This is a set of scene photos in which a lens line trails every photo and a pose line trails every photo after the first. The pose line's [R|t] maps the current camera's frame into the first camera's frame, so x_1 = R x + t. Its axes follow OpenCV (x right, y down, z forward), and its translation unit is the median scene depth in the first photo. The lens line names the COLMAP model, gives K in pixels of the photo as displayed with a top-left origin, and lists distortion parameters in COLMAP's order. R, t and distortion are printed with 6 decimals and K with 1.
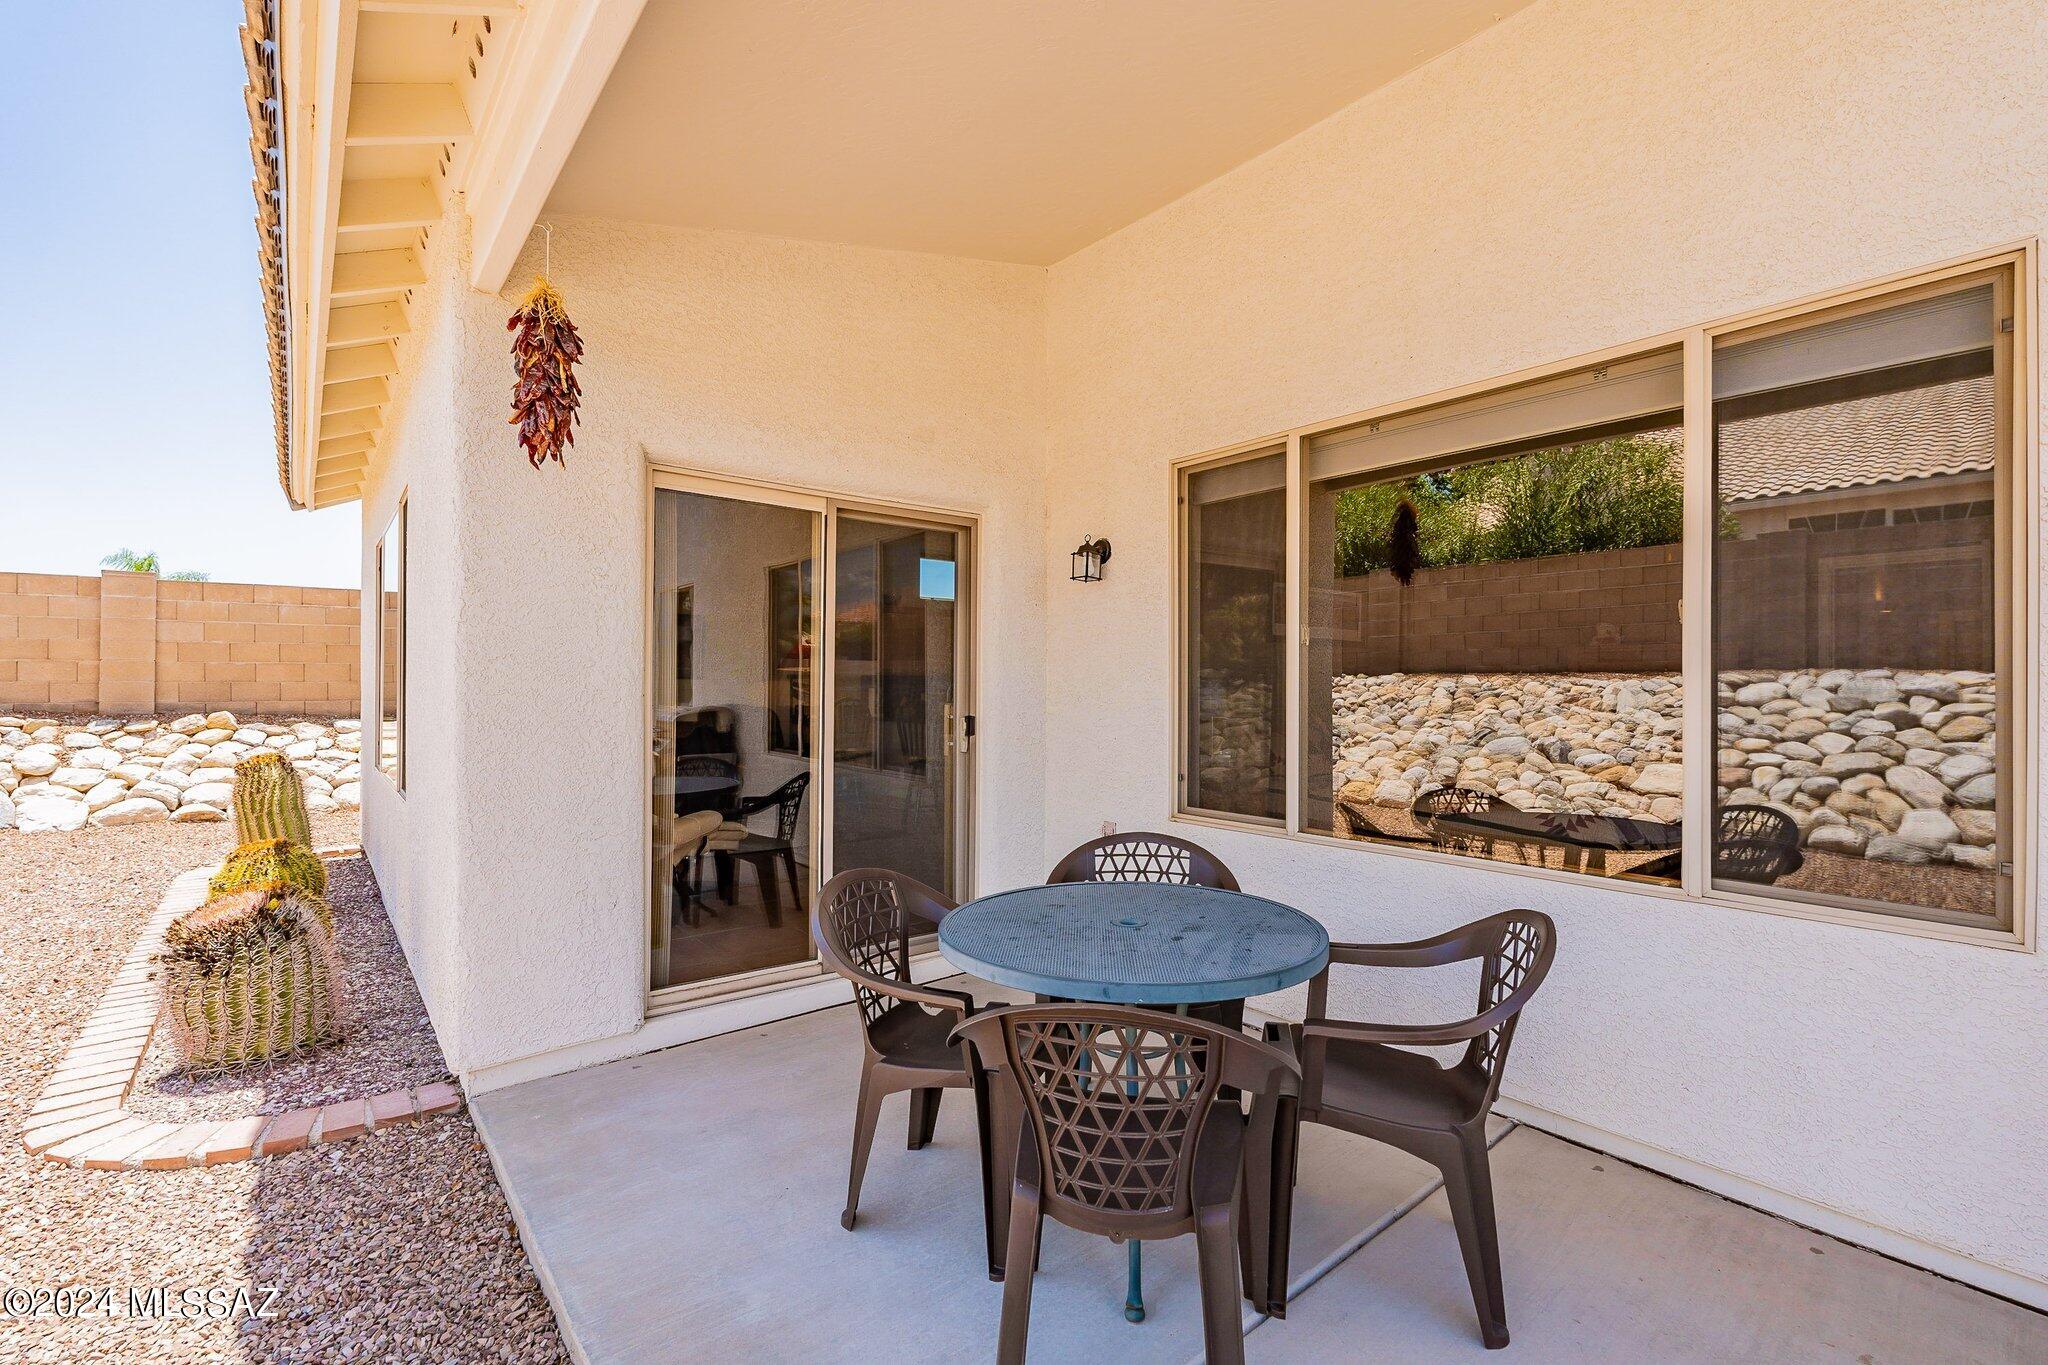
lens RADIAL K [[899.8, 0, 1009.7], [0, 899.8, 690.3], [0, 0, 1]] dist [-0.005120, 0.002132]
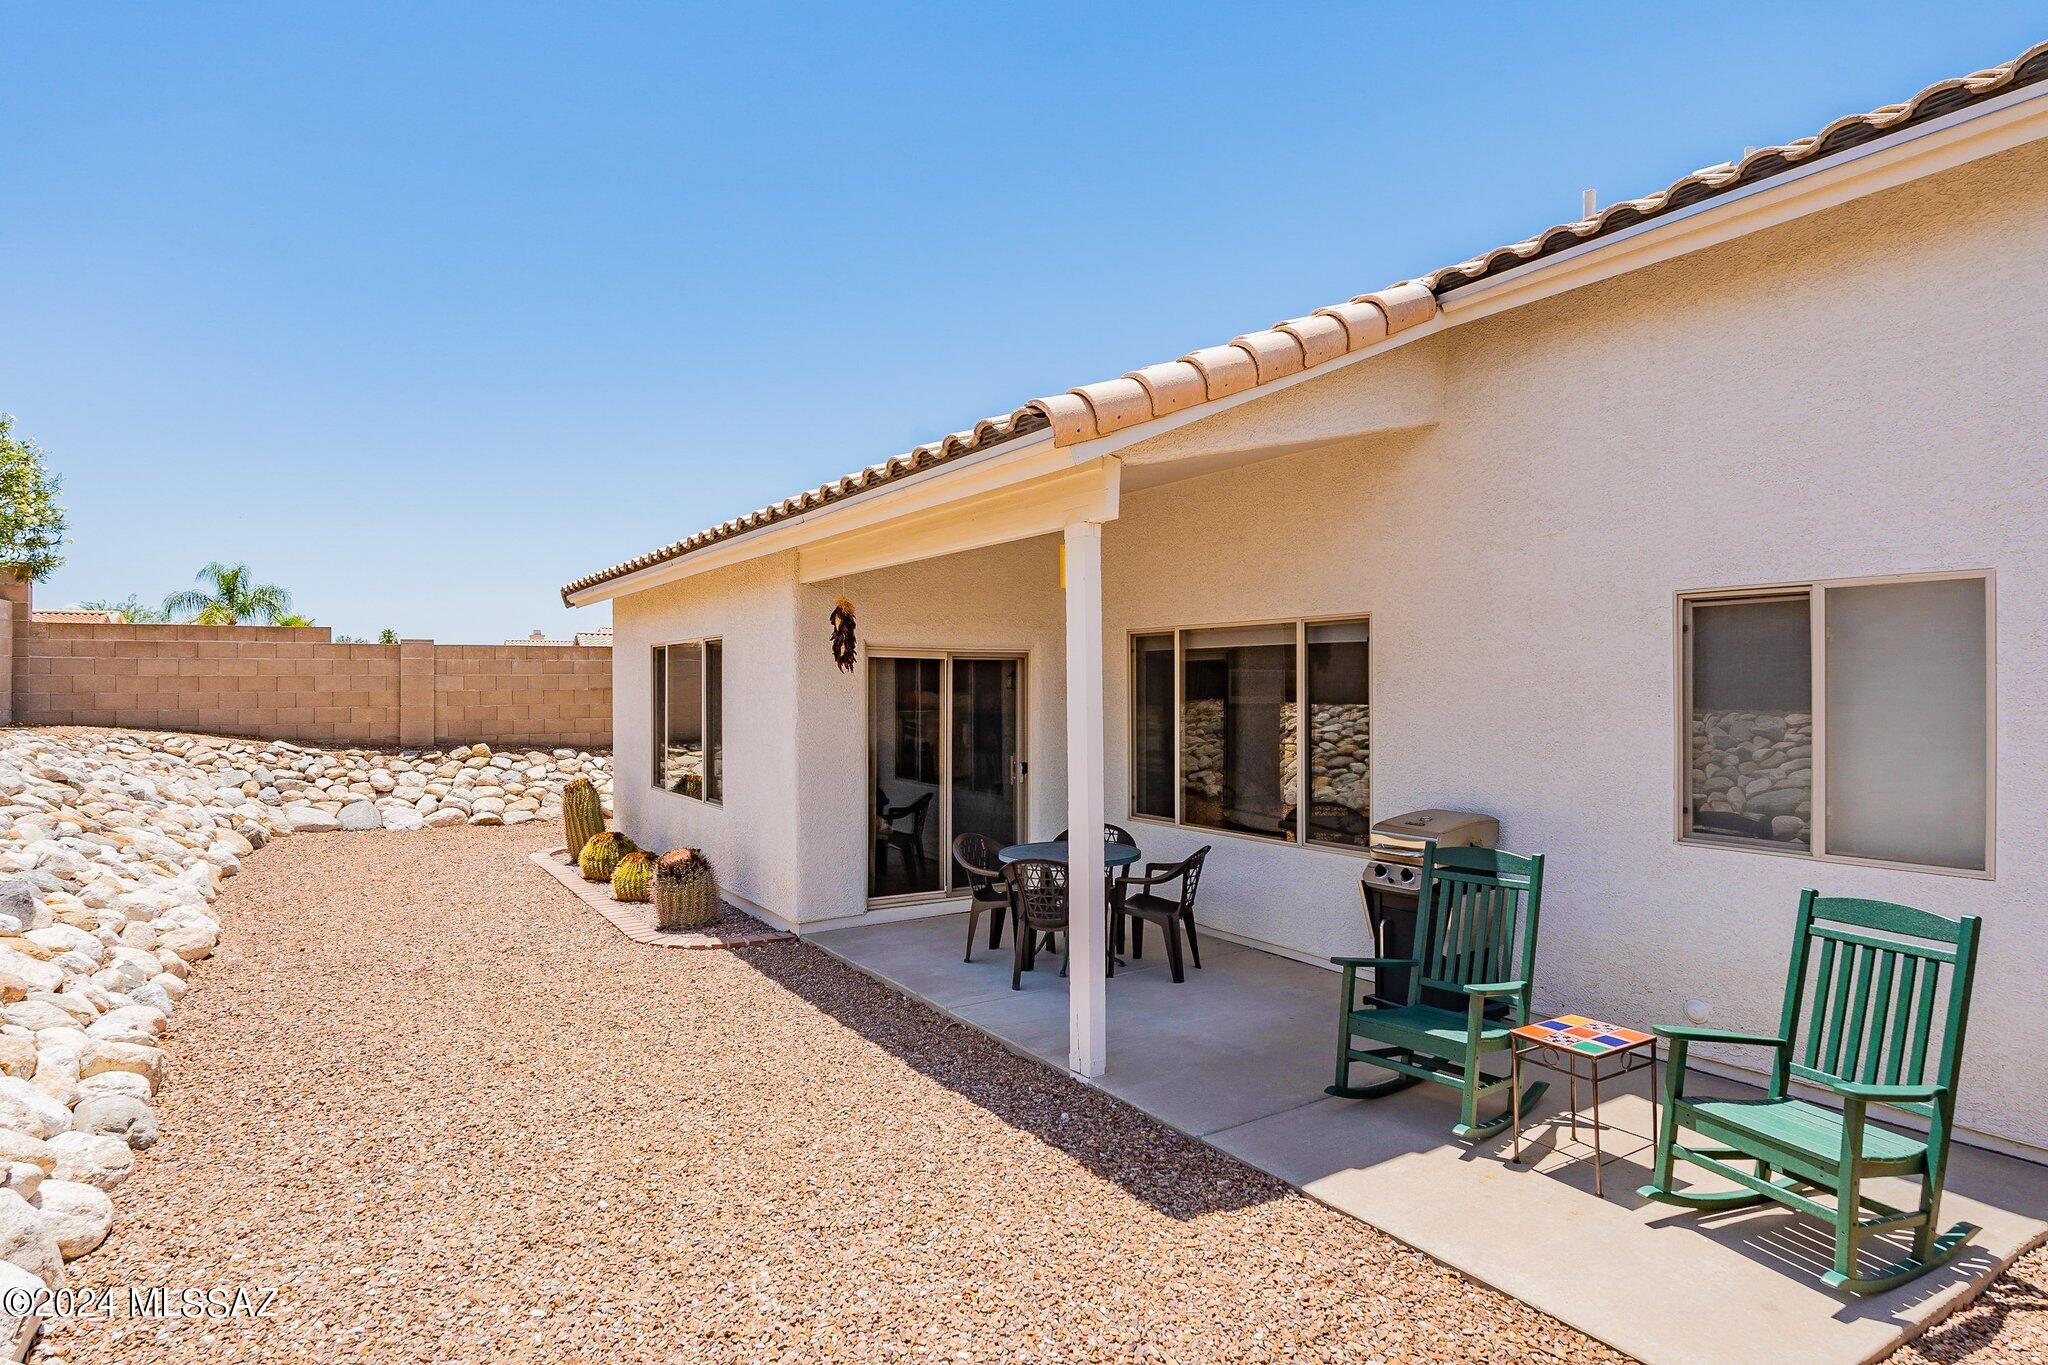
lens RADIAL K [[1137.2, 0, 1036.7], [0, 1137.2, 678.1], [0, 0, 1]] dist [-0.007317, 0.005292]
pose [[0.996664, -0.004475, -0.081496, 0.092085], [0.004107, 0.999981, -0.004676, -0.071657], [0.081515, 0.004325, 0.996663, -0.703270]]
